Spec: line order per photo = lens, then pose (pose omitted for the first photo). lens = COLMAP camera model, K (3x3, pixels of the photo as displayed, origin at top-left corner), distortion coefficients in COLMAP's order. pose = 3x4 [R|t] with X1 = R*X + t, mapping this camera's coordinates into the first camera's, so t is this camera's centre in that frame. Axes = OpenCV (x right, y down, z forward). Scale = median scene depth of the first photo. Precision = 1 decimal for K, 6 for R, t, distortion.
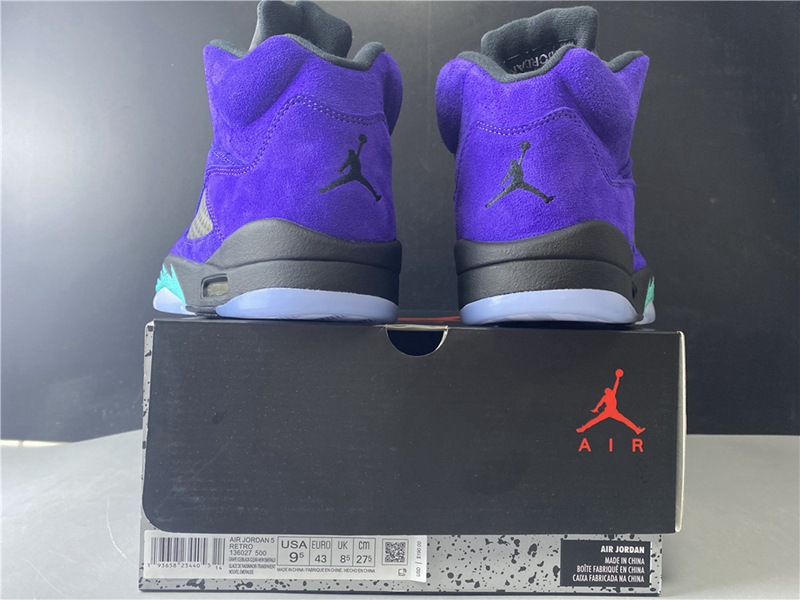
lens RADIAL K [[613.0, 0, 400.0], [0, 613.0, 300.0], [0, 0, 1]] dist [0.006245, 0.000687]
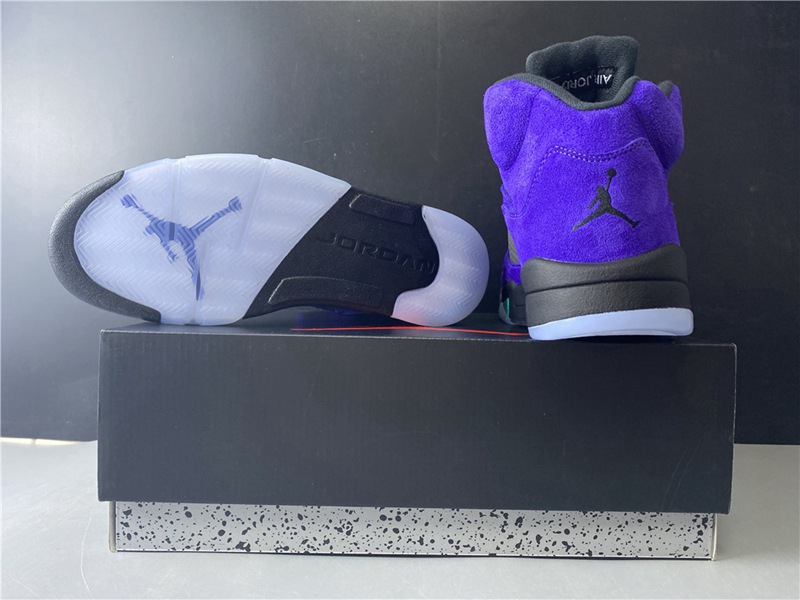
lens RADIAL K [[613.0, 0, 400.0], [0, 613.0, 300.0], [0, 0, 1]] dist [0.006245, 0.000687]
pose [[0.979005, -0.019079, 0.202942, -0.368366], [0.013952, 0.999547, 0.026661, -0.063538], [-0.203359, -0.023270, 0.978828, 0.026095]]
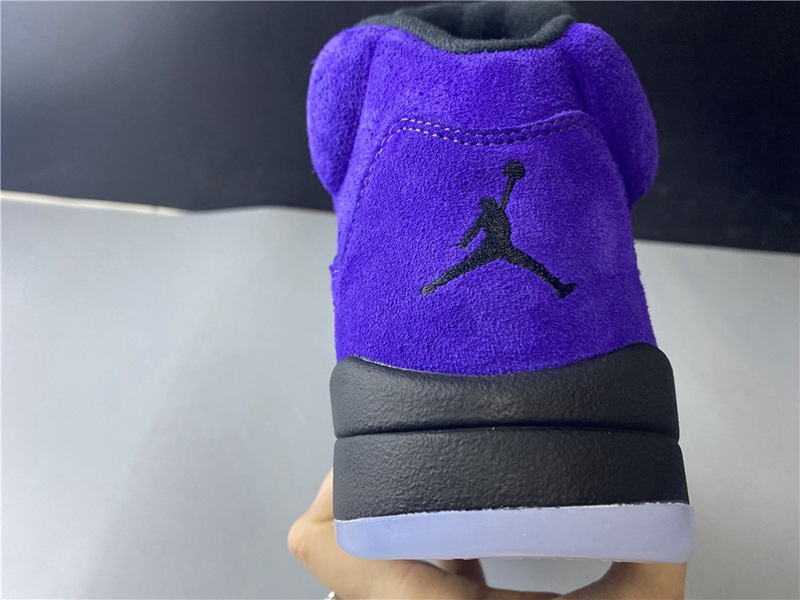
lens RADIAL K [[613.0, 0, 400.0], [0, 613.0, 300.0], [0, 0, 1]] dist [0.006245, 0.000687]
pose [[0.956032, 0.093269, 0.278035, 0.002124], [-0.051219, 0.986610, -0.154847, -0.077873], [-0.288754, 0.133798, 0.948008, 0.587174]]
